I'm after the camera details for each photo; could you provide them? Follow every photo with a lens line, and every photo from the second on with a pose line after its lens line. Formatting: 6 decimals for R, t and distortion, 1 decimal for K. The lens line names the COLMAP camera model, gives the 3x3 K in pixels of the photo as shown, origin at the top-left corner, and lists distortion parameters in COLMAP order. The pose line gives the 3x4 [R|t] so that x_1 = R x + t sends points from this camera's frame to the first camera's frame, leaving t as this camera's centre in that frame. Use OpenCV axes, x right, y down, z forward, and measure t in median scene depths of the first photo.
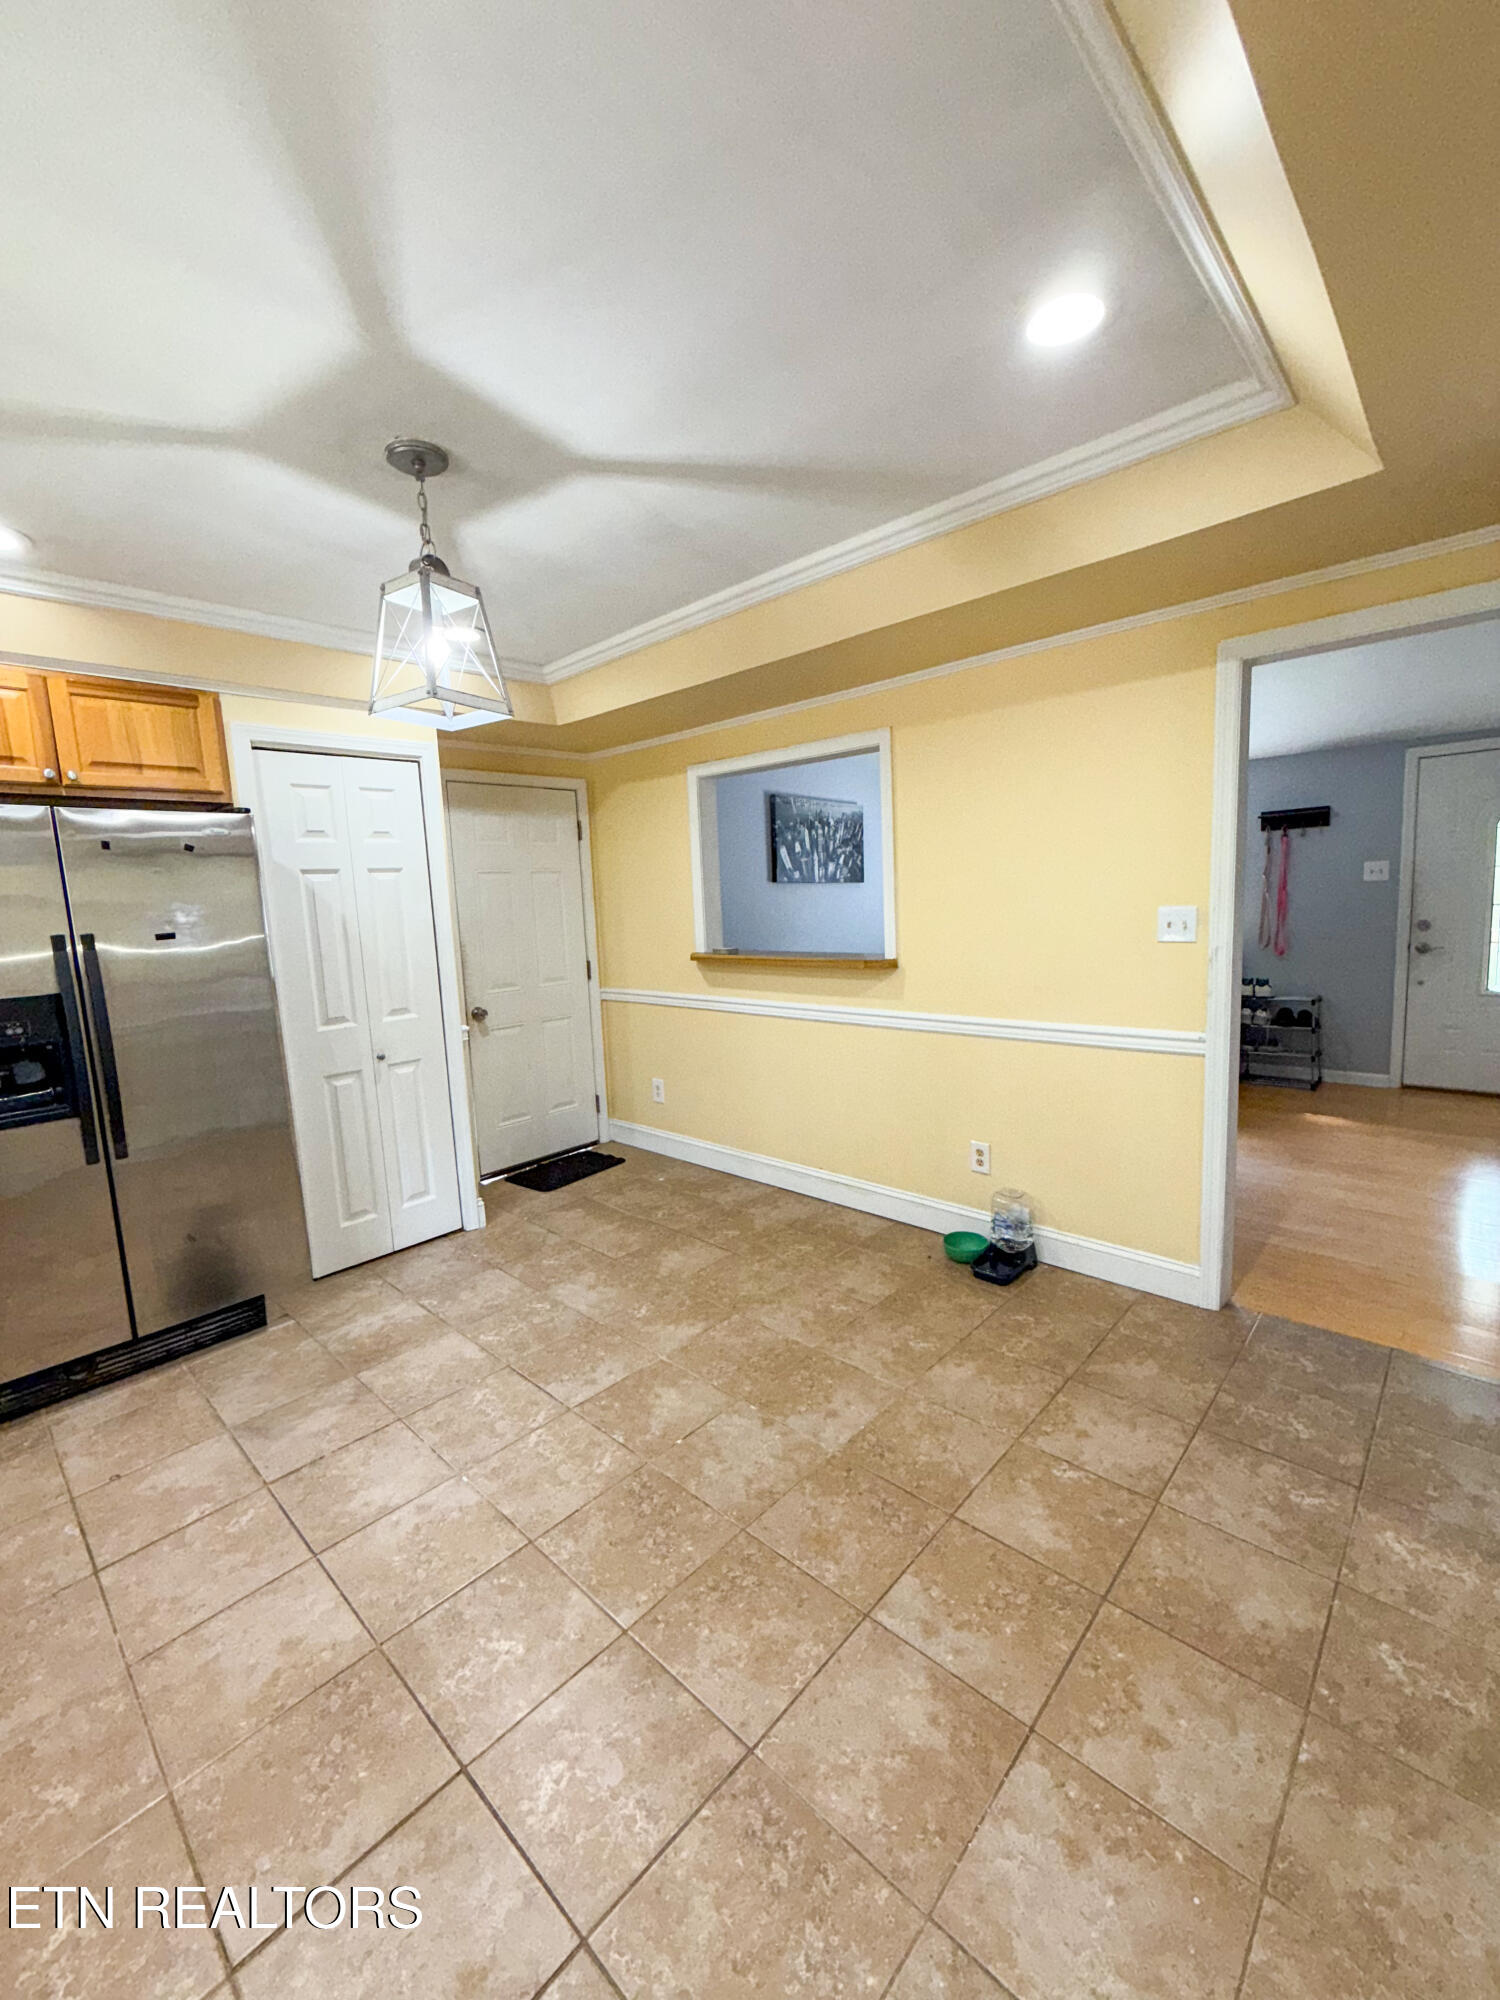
lens RADIAL K [[800.8, 0, 750.0], [0, 800.8, 1000.0], [0, 0, 1]] dist [0.001596, 0.000154]
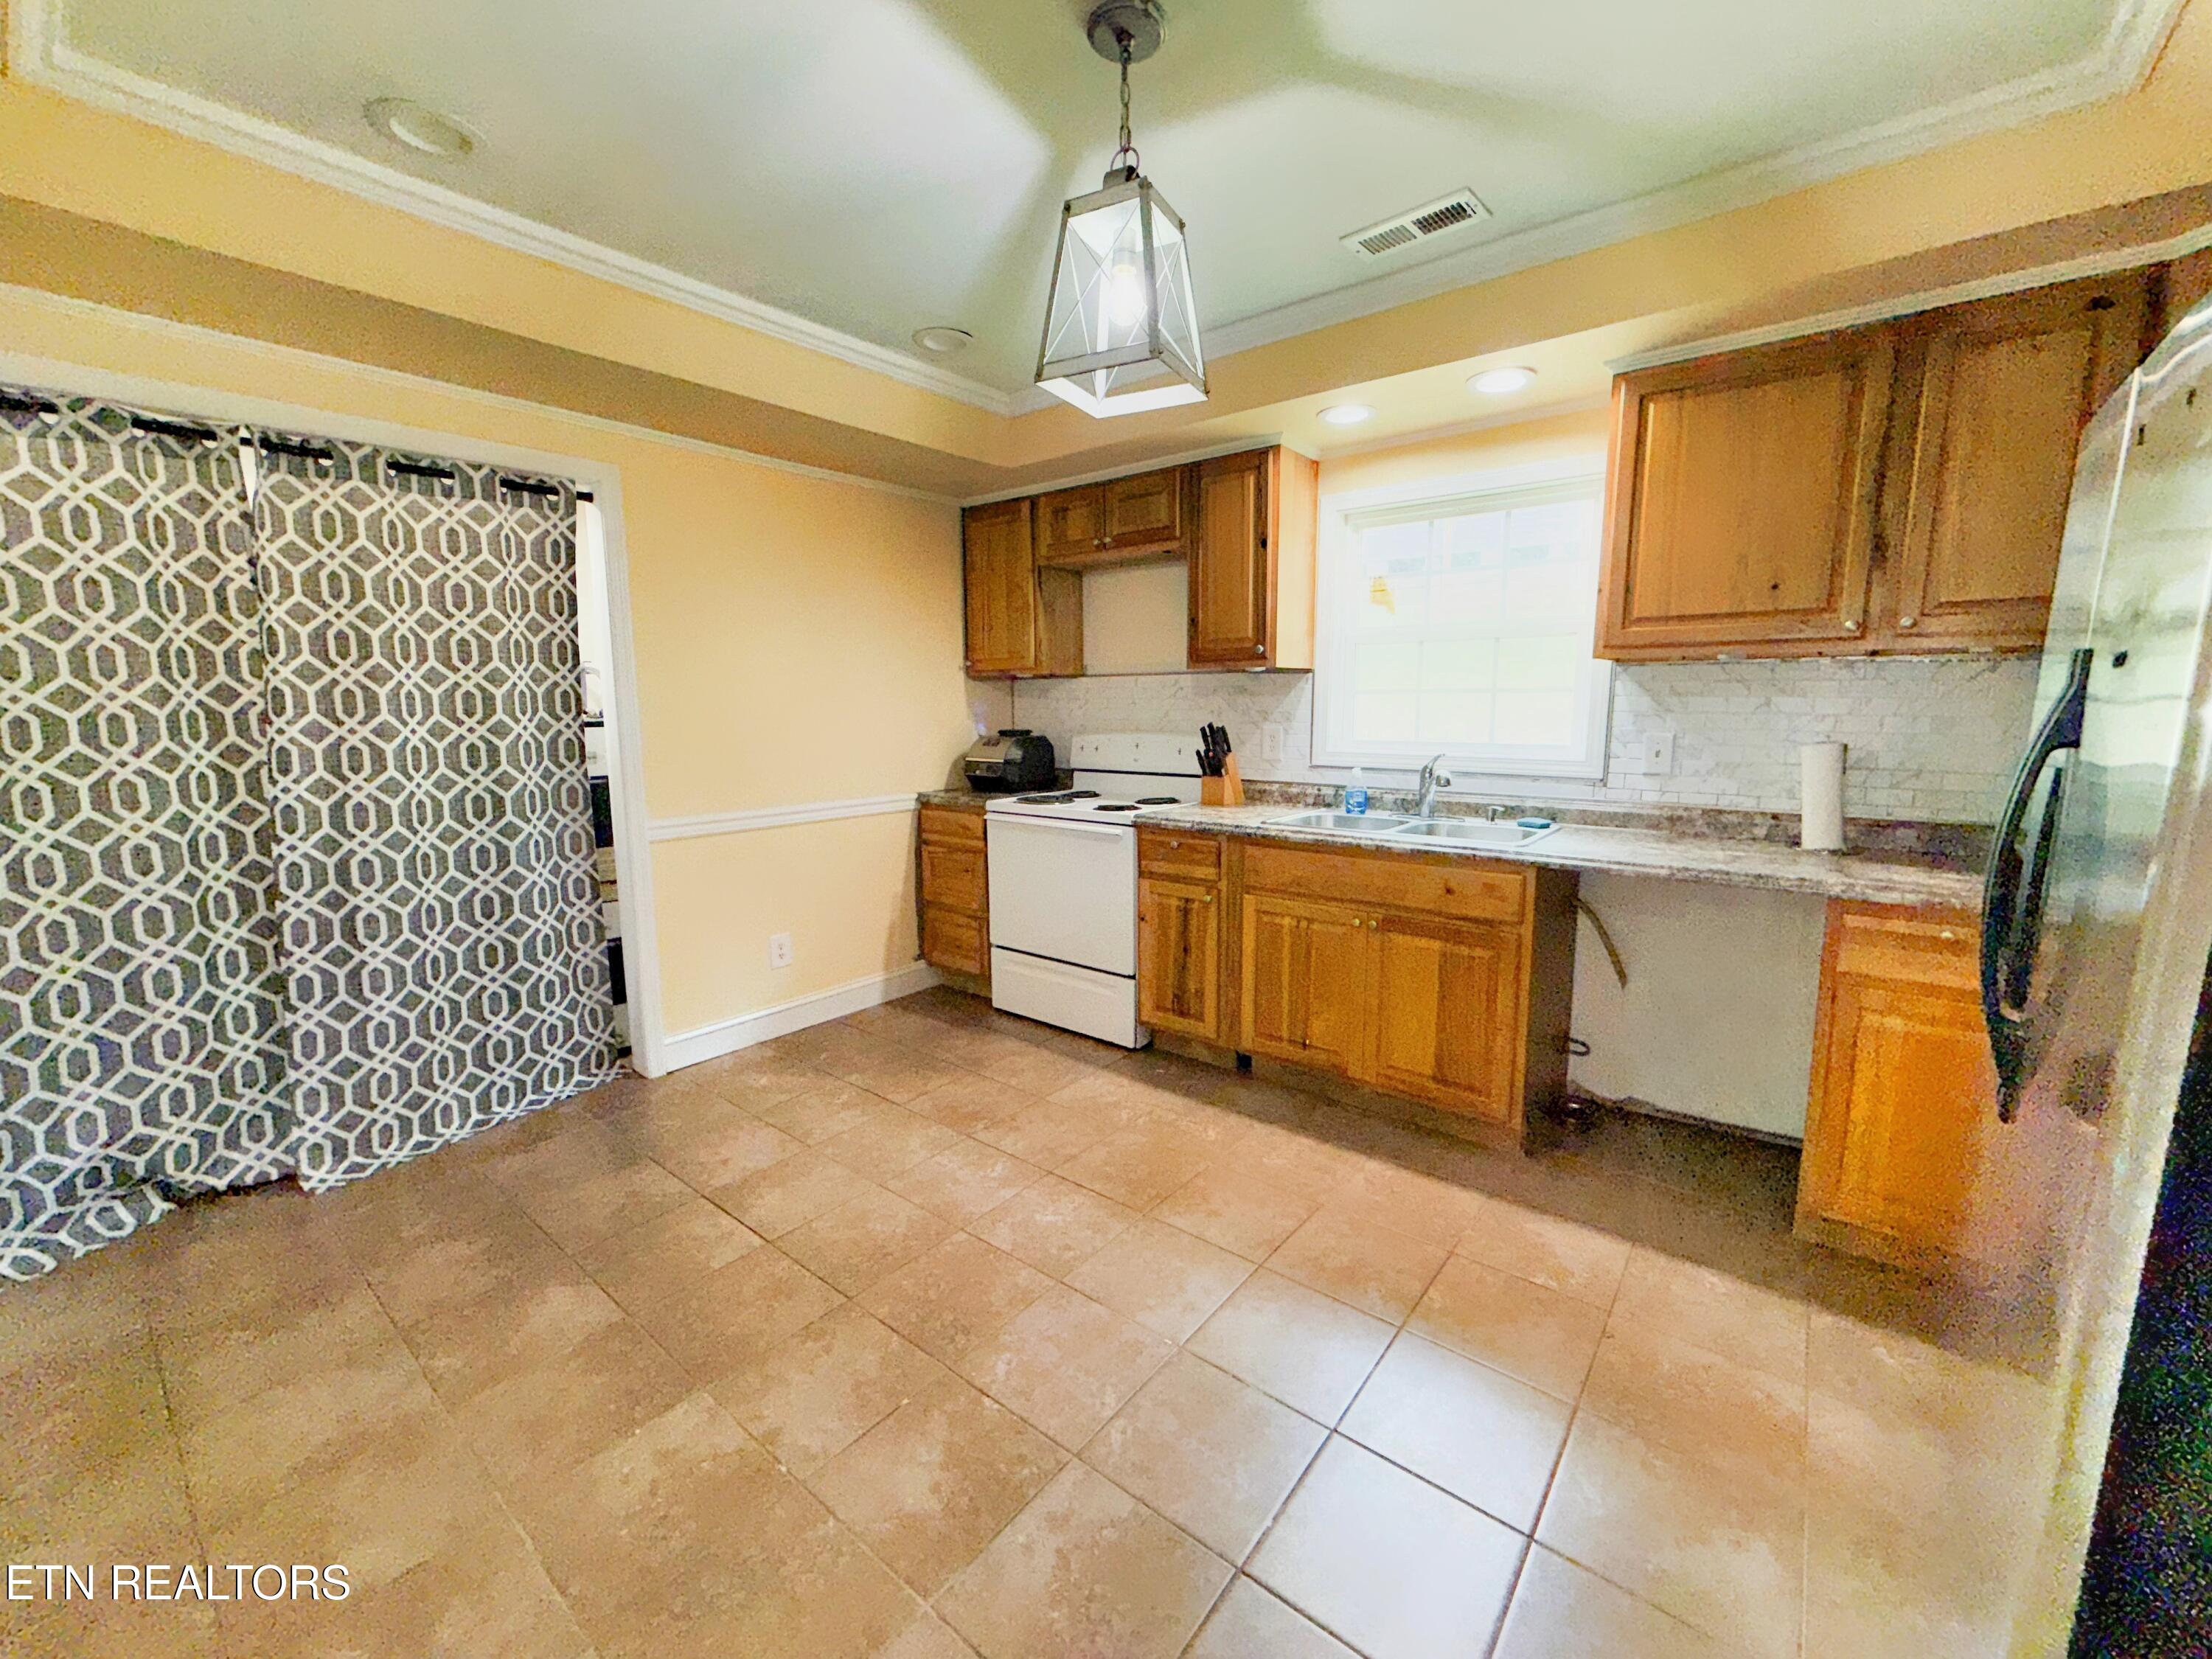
lens RADIAL K [[889.1, 0, 1103.7], [0, 889.1, 826.6], [0, 0, 1]] dist [-0.000608, 0.000246]
pose [[-0.996134, 0.063480, -0.060729, -0.138767], [0.044931, 0.962162, 0.268749, -0.090280], [0.075491, 0.264981, -0.961294, 0.910508]]
